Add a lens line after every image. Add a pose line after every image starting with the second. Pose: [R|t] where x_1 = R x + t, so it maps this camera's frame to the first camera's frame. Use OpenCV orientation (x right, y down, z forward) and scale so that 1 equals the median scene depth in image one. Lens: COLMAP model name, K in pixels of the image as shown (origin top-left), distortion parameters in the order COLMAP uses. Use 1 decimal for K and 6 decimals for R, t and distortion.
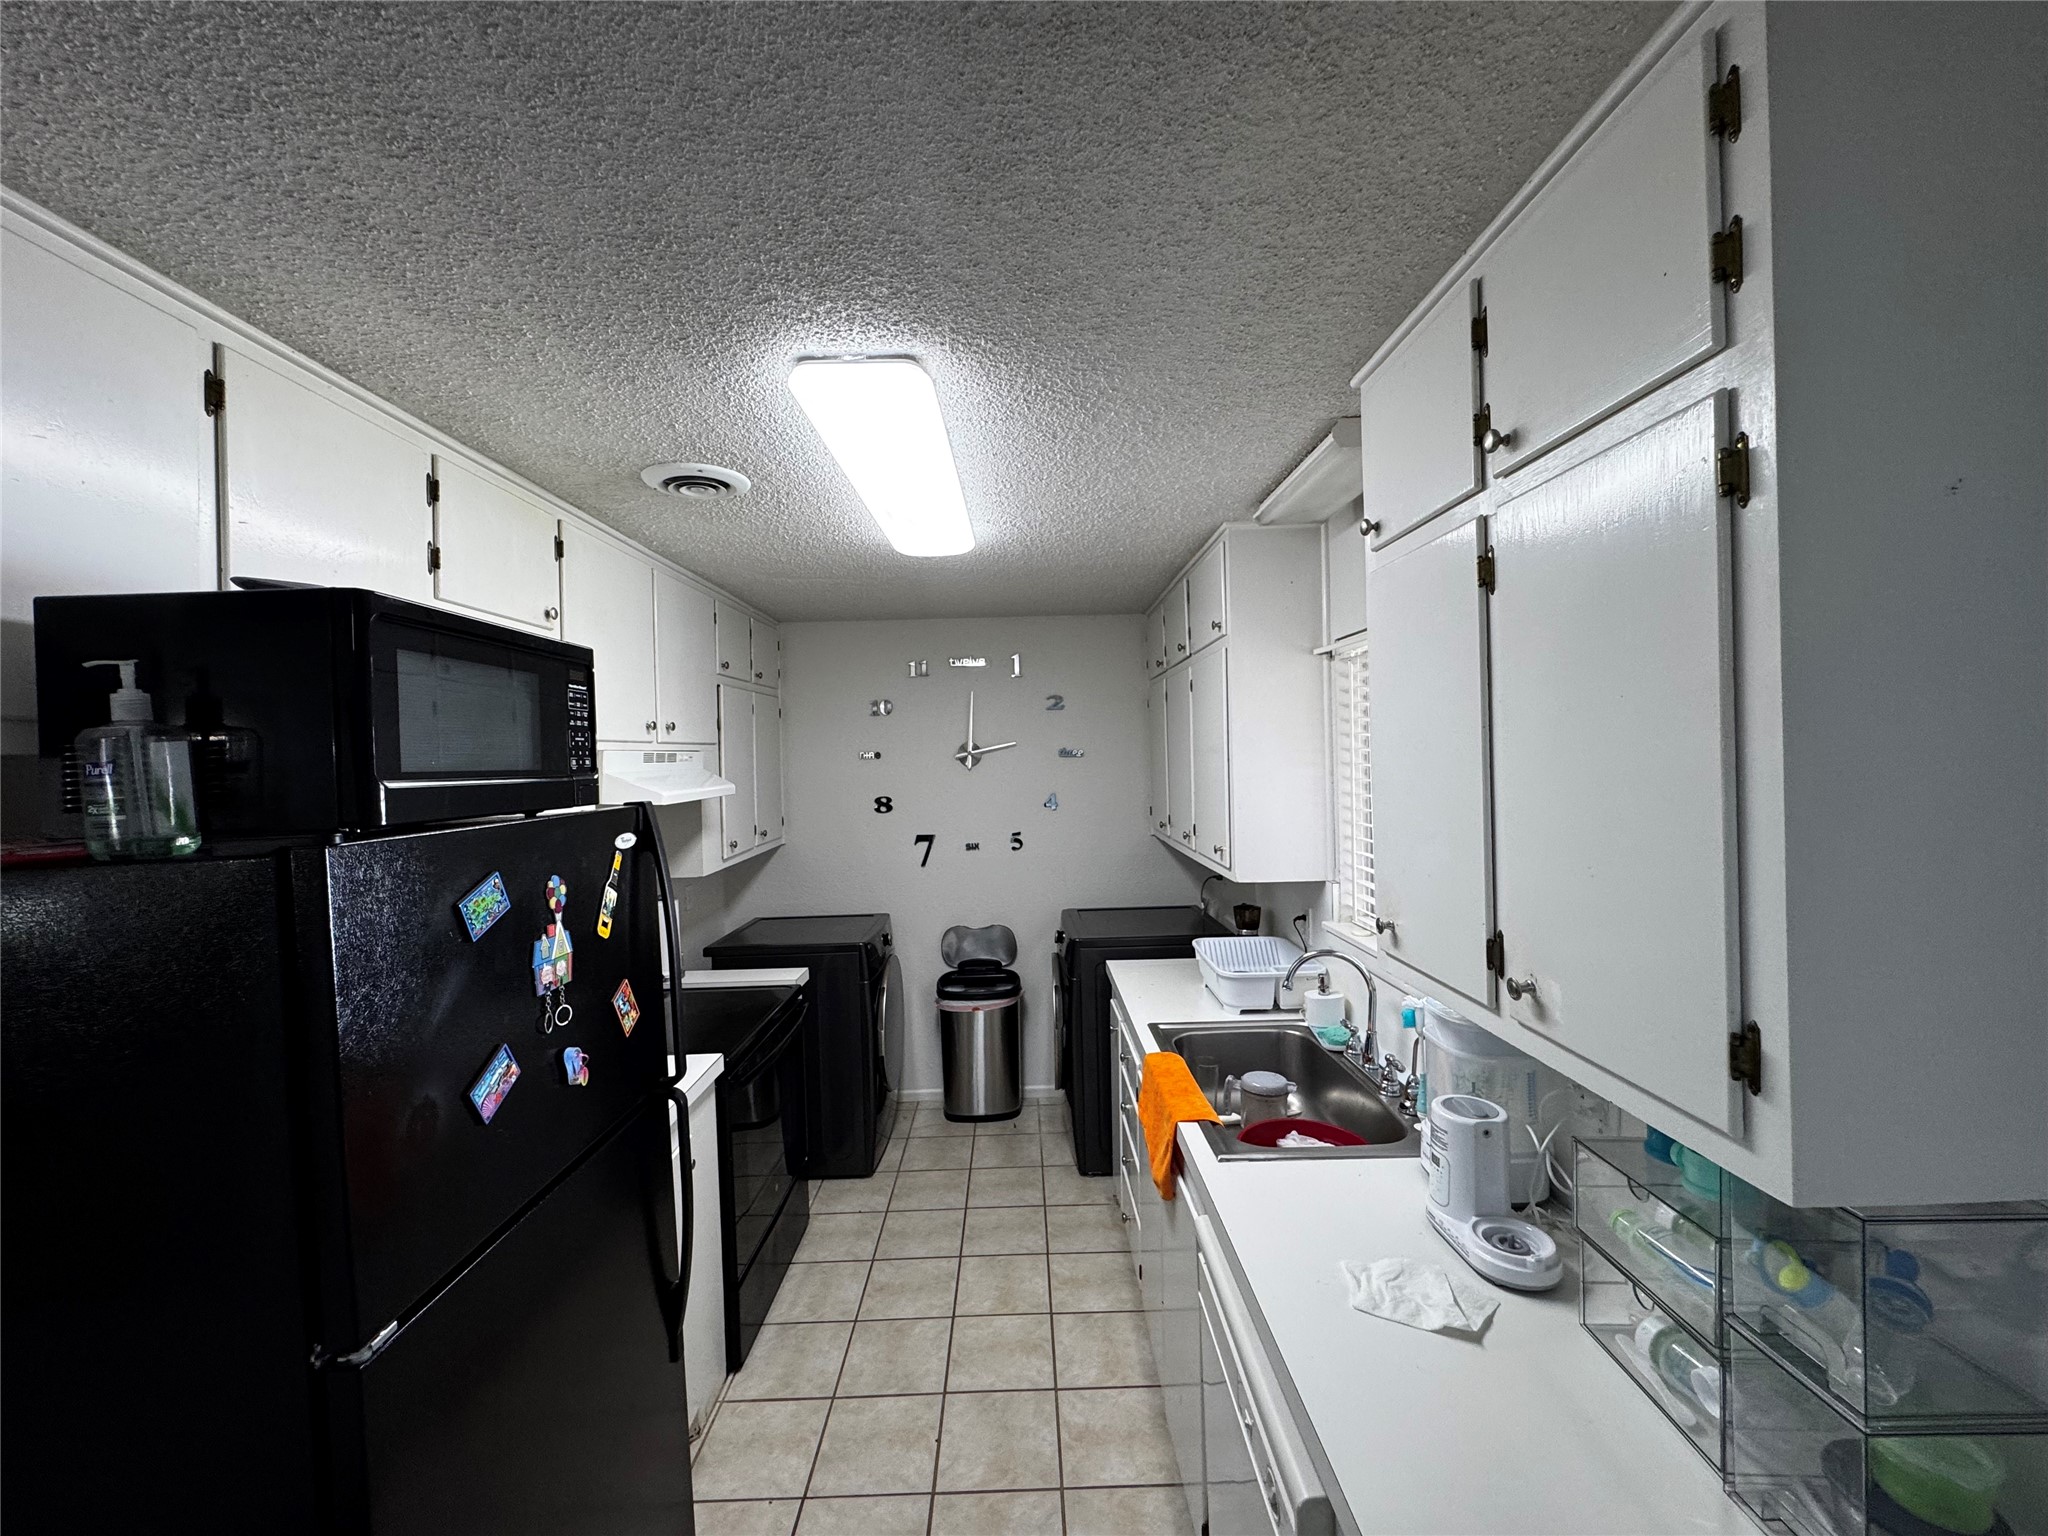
lens RADIAL K [[812.6, 0, 1024.9], [0, 812.6, 767.8], [0, 0, 1]] dist [-0.000616, -0.000015]
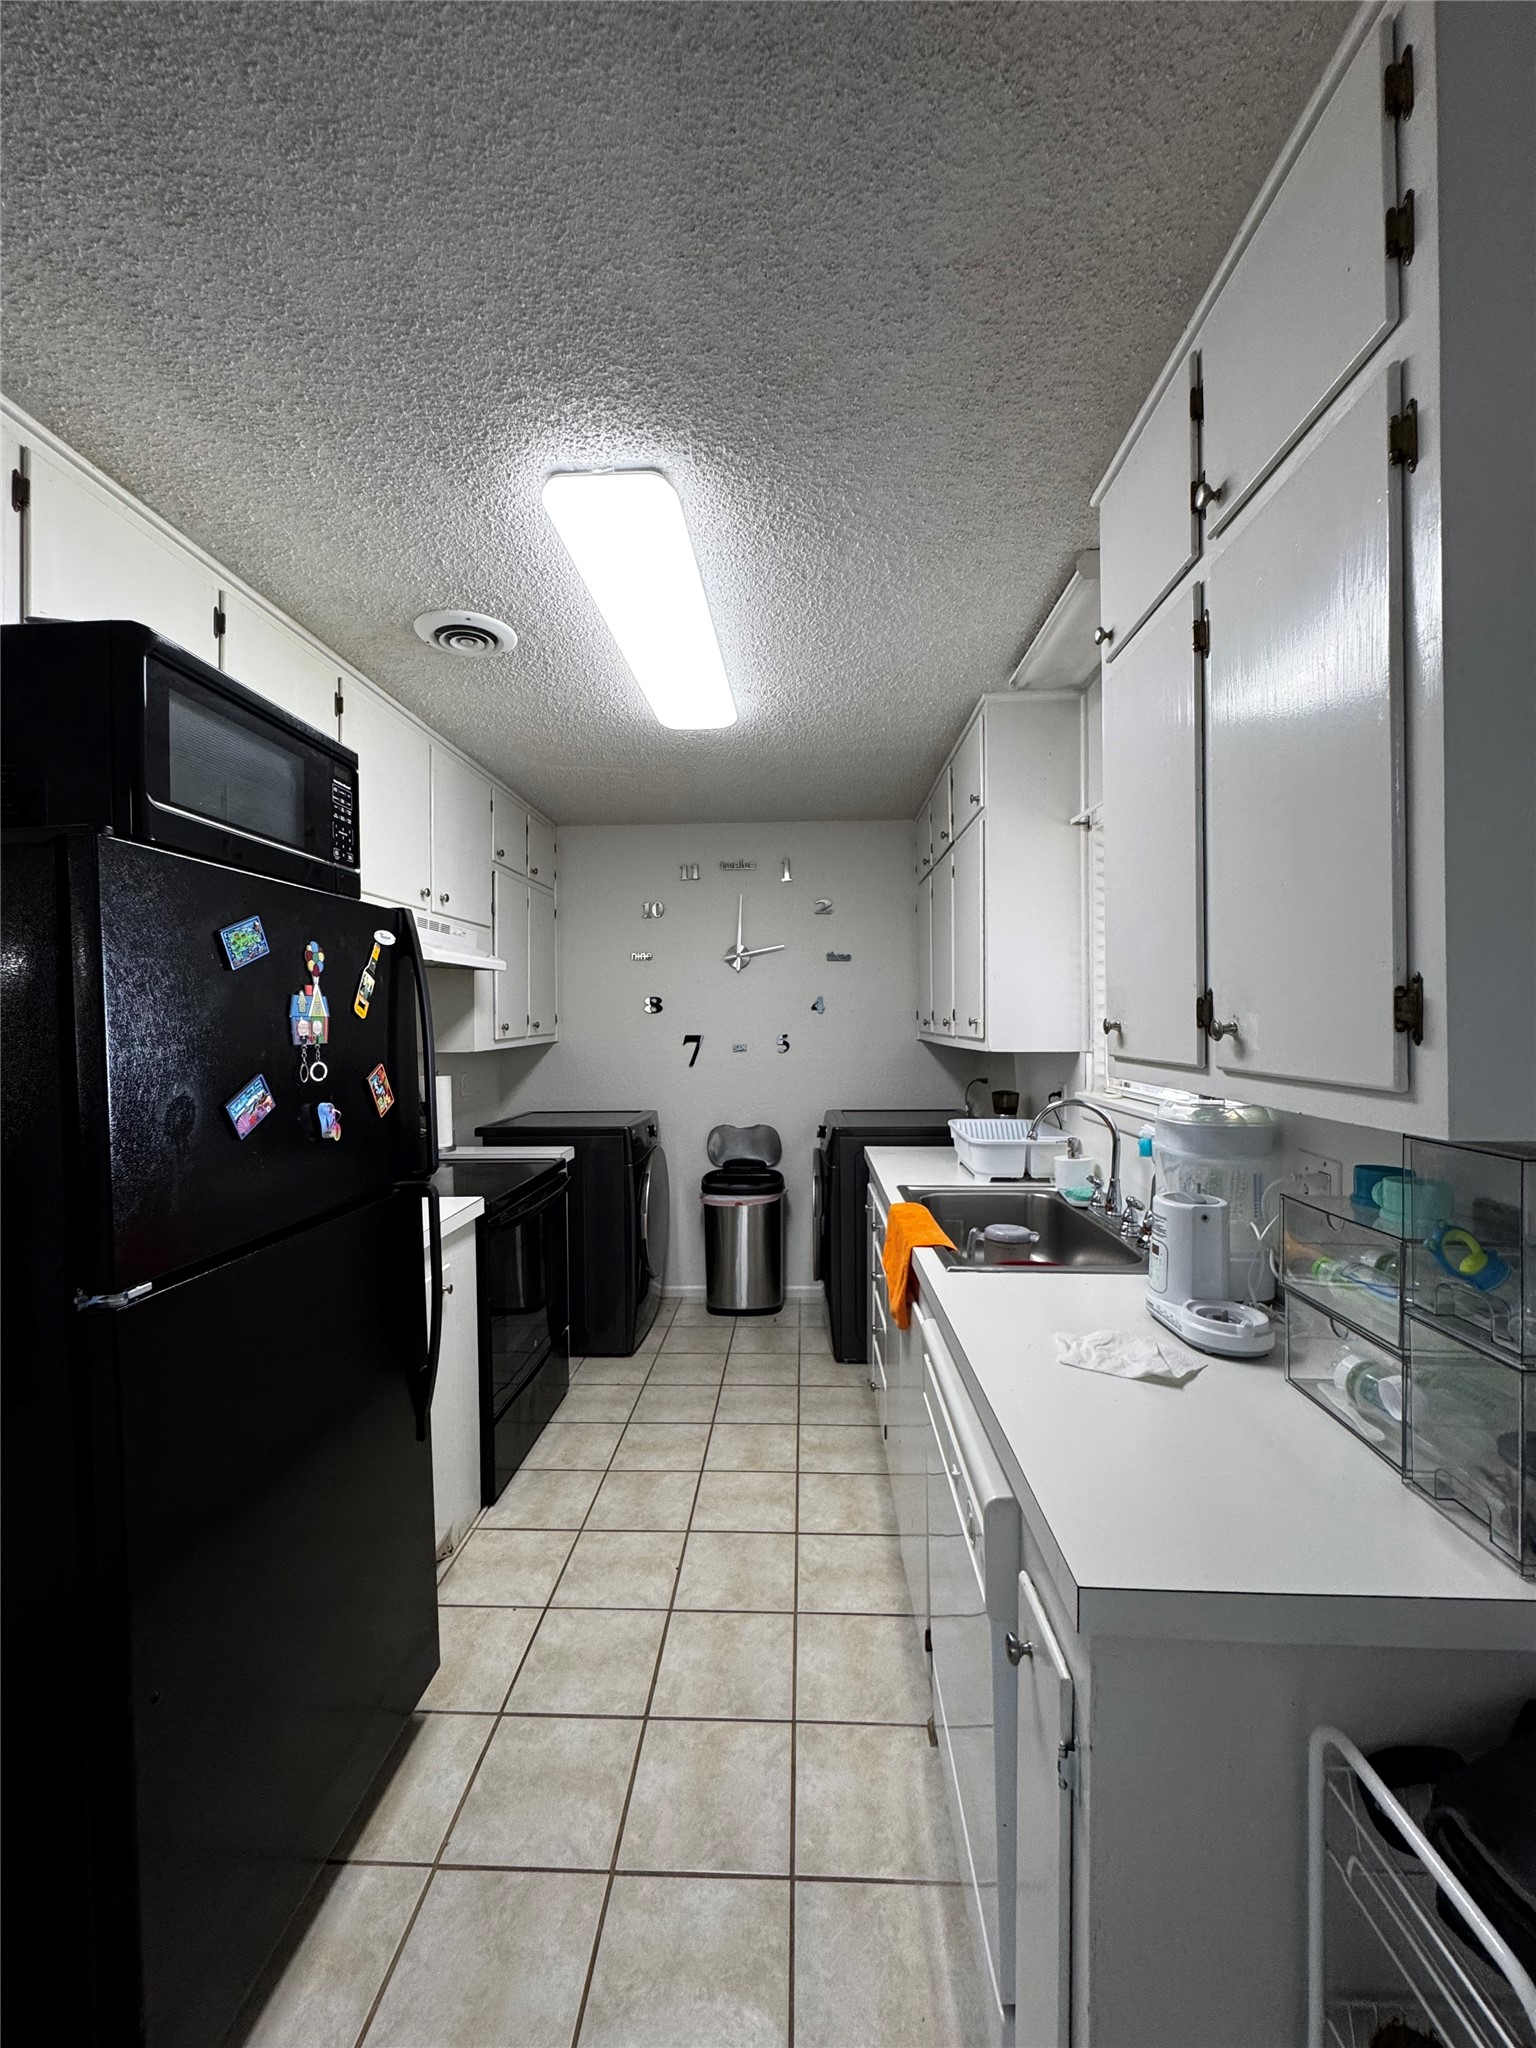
lens RADIAL K [[812.6, 0, 769.2], [0, 812.6, 1022.9], [0, 0, 1]] dist [-0.000616, -0.000015]
pose [[0.998518, 0.018310, -0.051245, 0.076266], [-0.018585, 0.999815, -0.004888, 0.225797], [0.051146, 0.005833, 0.998674, -0.037921]]
